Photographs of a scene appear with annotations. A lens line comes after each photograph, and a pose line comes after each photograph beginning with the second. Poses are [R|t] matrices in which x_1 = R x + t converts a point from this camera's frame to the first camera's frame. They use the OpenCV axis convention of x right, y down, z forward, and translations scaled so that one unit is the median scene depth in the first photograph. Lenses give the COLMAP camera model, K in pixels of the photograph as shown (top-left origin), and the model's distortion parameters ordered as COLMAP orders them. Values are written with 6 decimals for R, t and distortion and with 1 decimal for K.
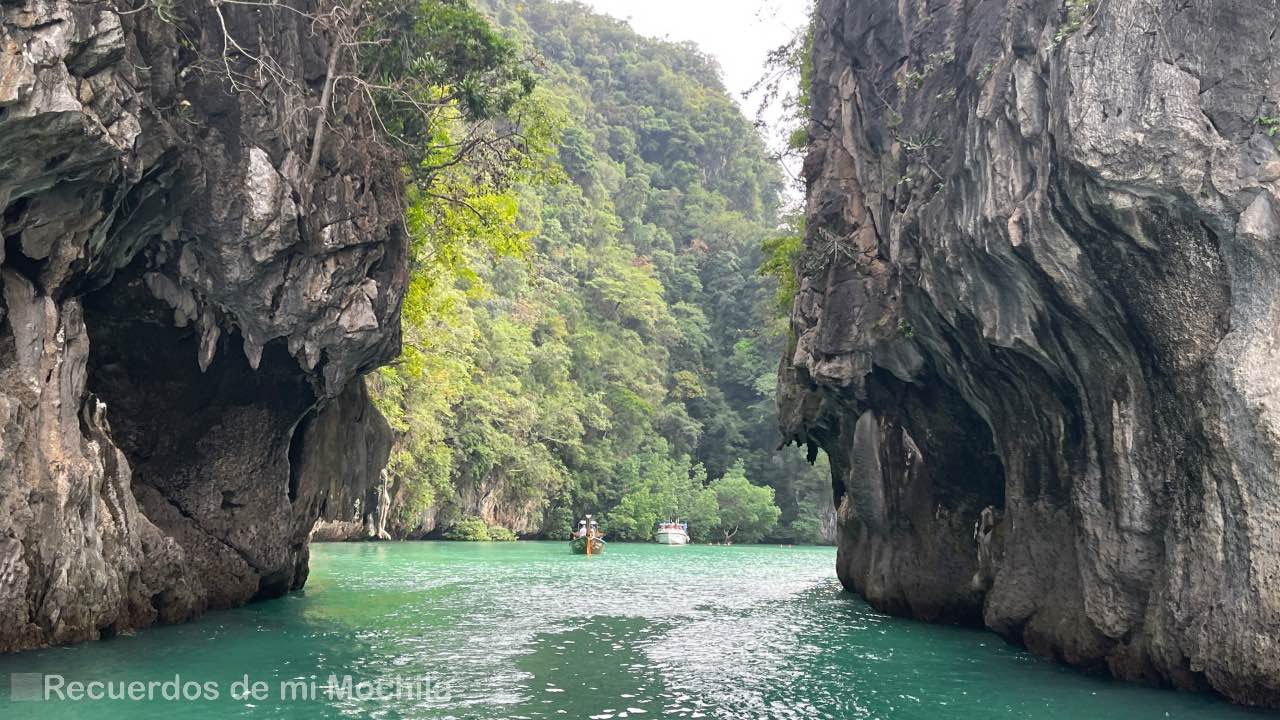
lens RADIAL K [[1292.0, 0, 640.6], [0, 1292.0, 359.1], [0, 0, 1]] dist [0.028713, 0.000000]
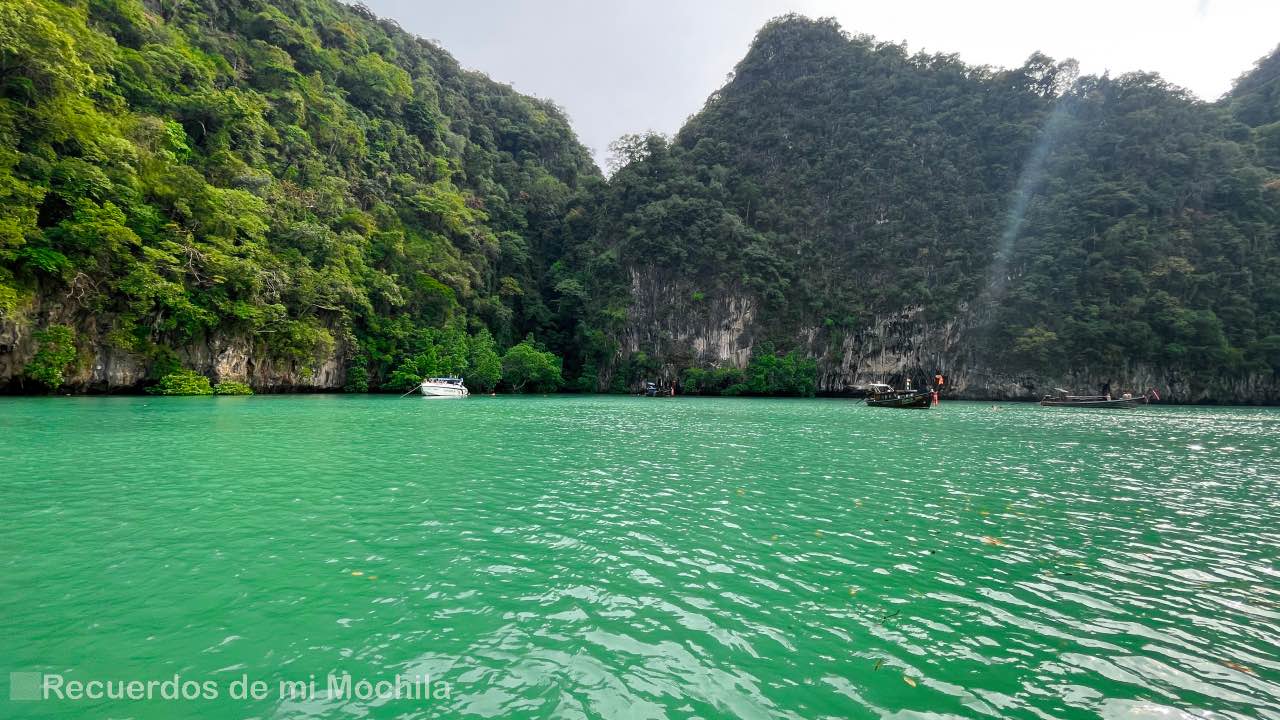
lens RADIAL K [[522.6, 0, 638.4], [0, 522.6, 365.3], [0, 0, 1]] dist [-0.000633, -0.000006]
pose [[0.997236, -0.015618, 0.072644, 0.136447], [0.009369, 0.996287, 0.085585, 0.059597], [-0.073711, -0.084668, 0.993679, 0.395242]]
